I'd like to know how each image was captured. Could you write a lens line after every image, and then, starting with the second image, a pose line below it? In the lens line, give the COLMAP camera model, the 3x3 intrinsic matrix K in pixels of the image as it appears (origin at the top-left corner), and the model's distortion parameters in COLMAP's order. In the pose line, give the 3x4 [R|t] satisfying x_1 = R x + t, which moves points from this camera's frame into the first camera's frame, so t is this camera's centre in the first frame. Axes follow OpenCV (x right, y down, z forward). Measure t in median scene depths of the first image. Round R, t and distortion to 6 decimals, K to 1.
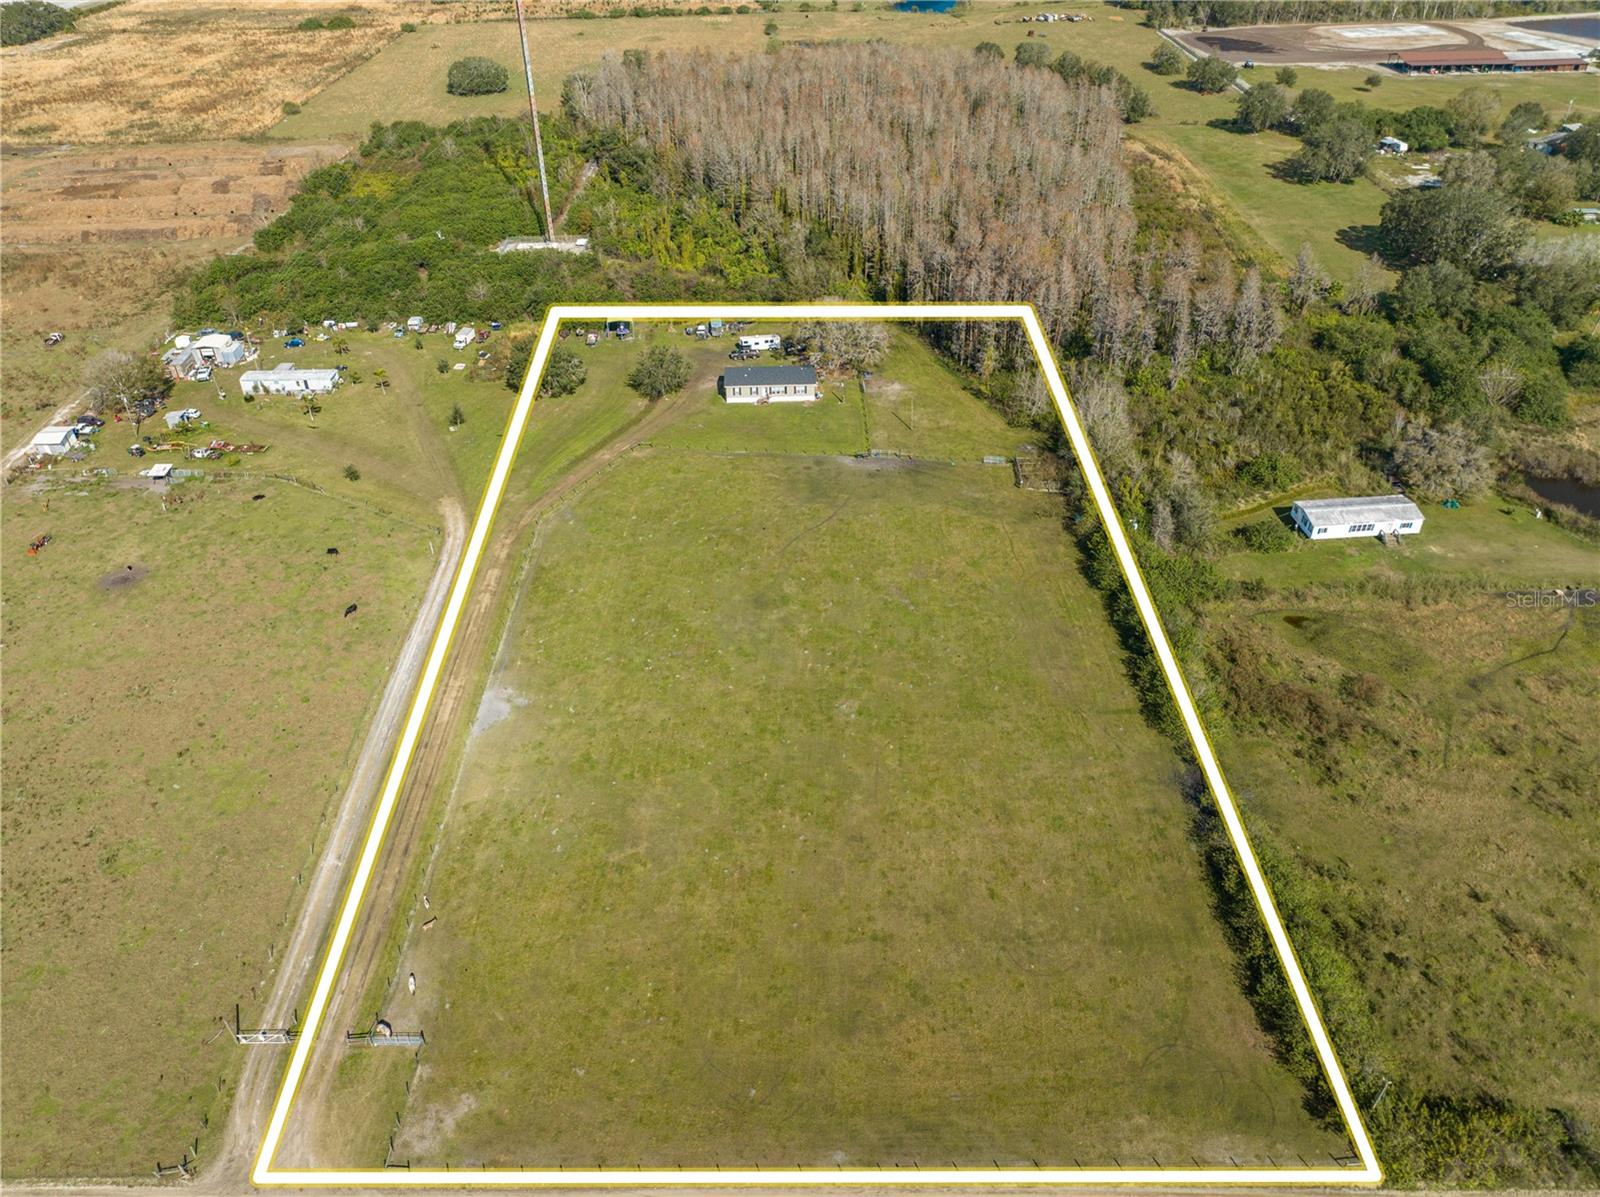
lens RADIAL K [[1126.9, 0, 796.6], [0, 1126.9, 597.7], [0, 0, 1]] dist [-0.035885, -0.000002]
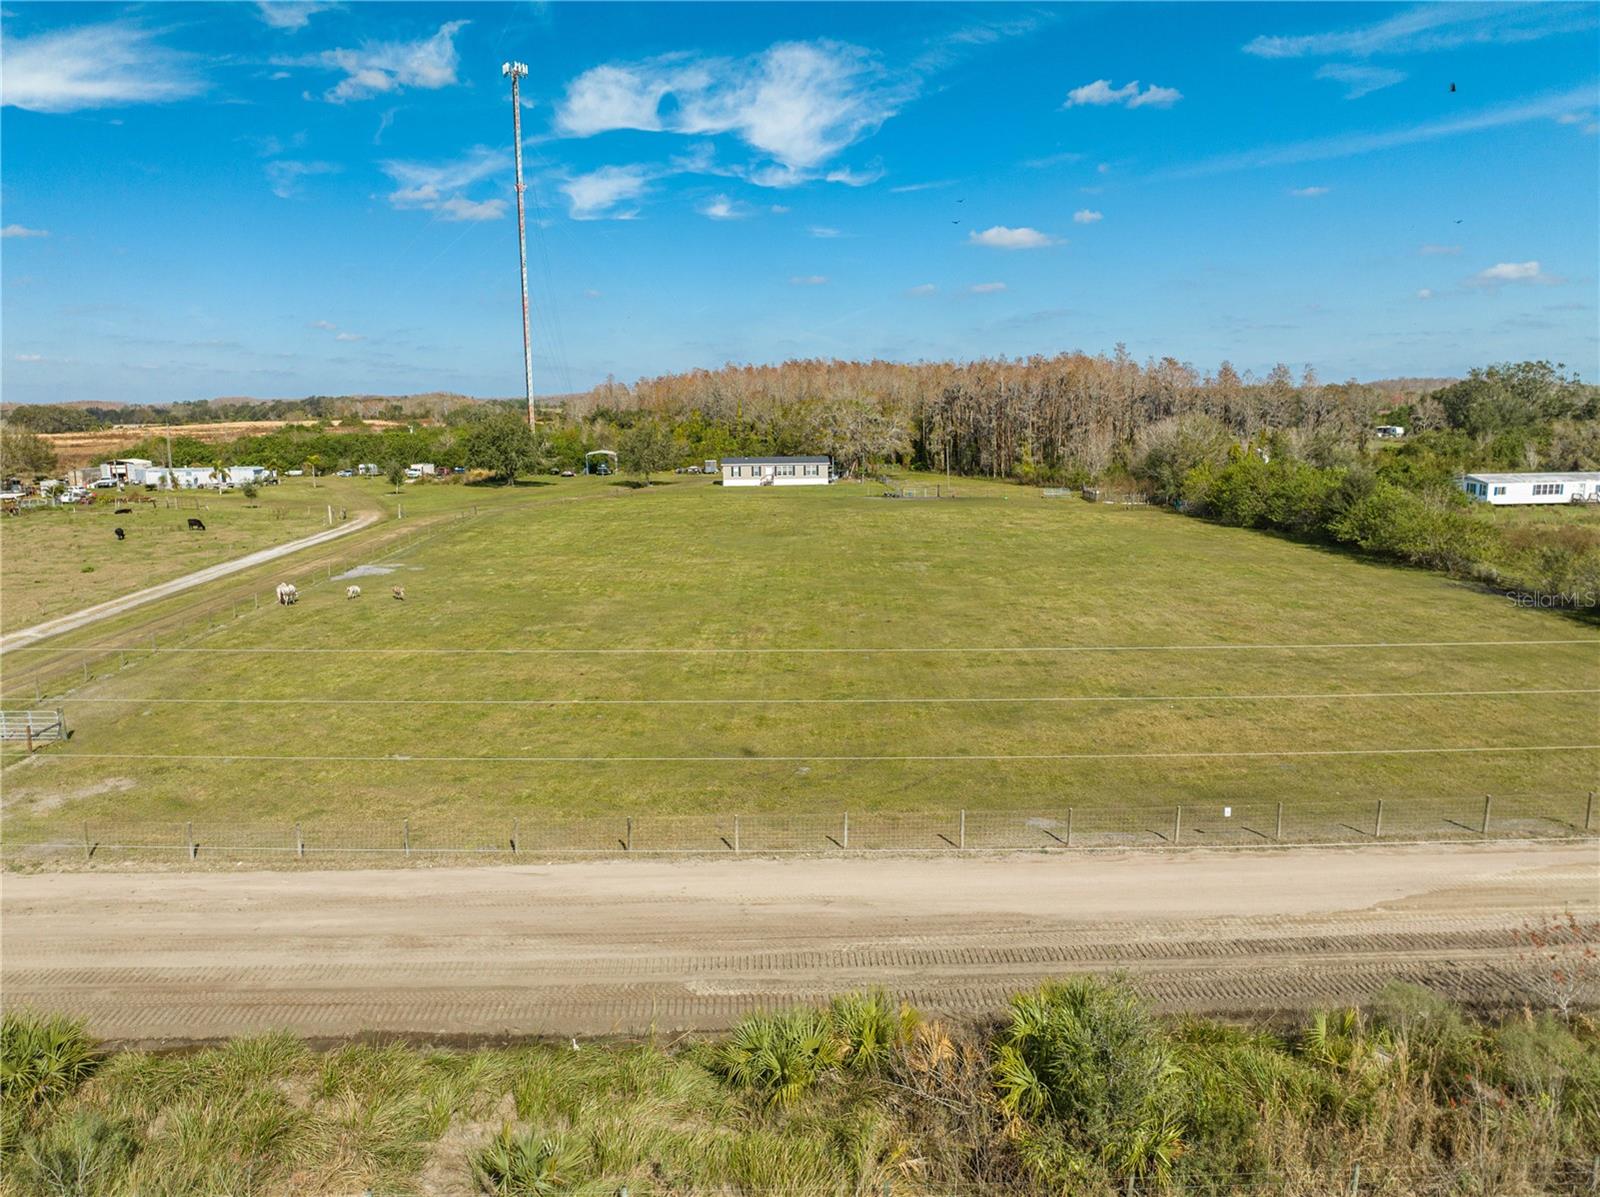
lens RADIAL K [[1132.1, 0, 795.8], [0, 1132.1, 603.4], [0, 0, 1]] dist [-0.061327, 0.034818]
pose [[0.999822, -0.002290, 0.018737, -0.026519], [0.010372, 0.895996, -0.443941, 0.305376], [-0.015772, 0.444057, 0.895860, 0.315442]]
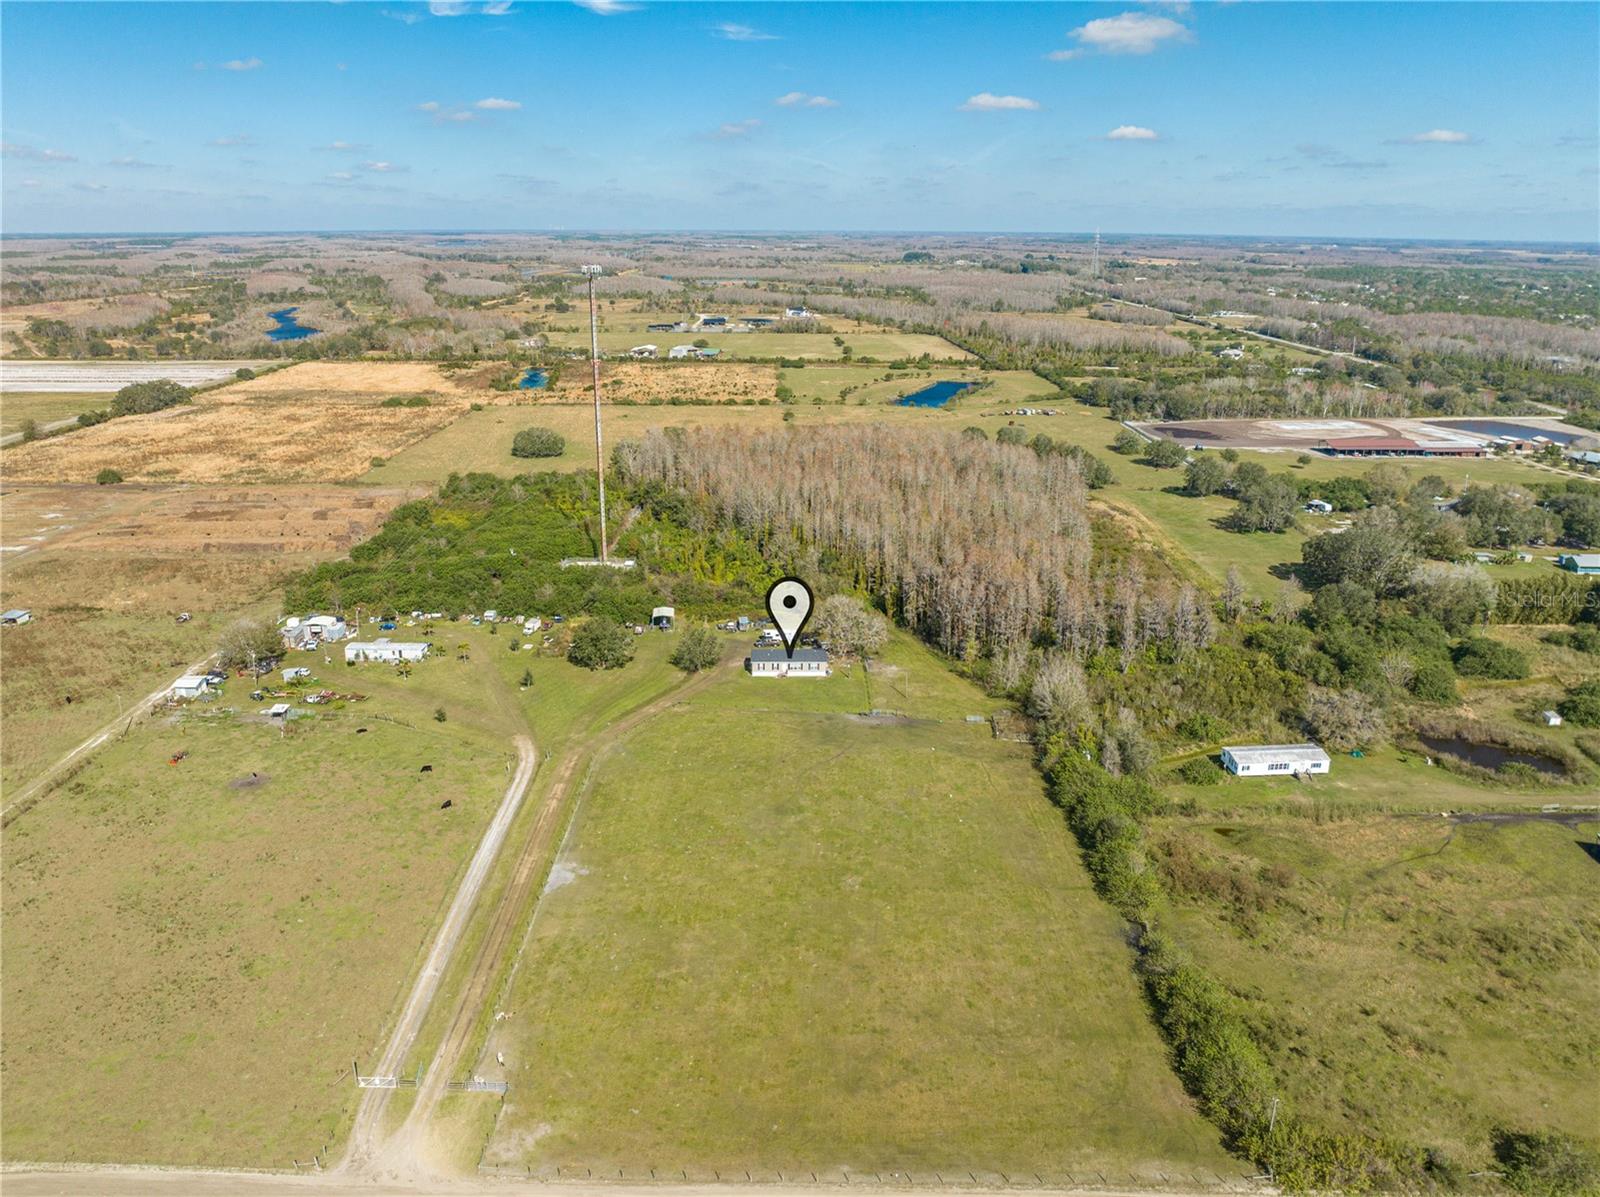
lens RADIAL K [[1155.5, 0, 796.1], [0, 1155.5, 597.8], [0, 0, 1]] dist [-0.018941, -0.037069]
pose [[0.999745, 0.021926, -0.005321, -0.011725], [-0.022467, 0.945751, -0.324115, 0.159560], [-0.002075, 0.324152, 0.946003, -0.208359]]
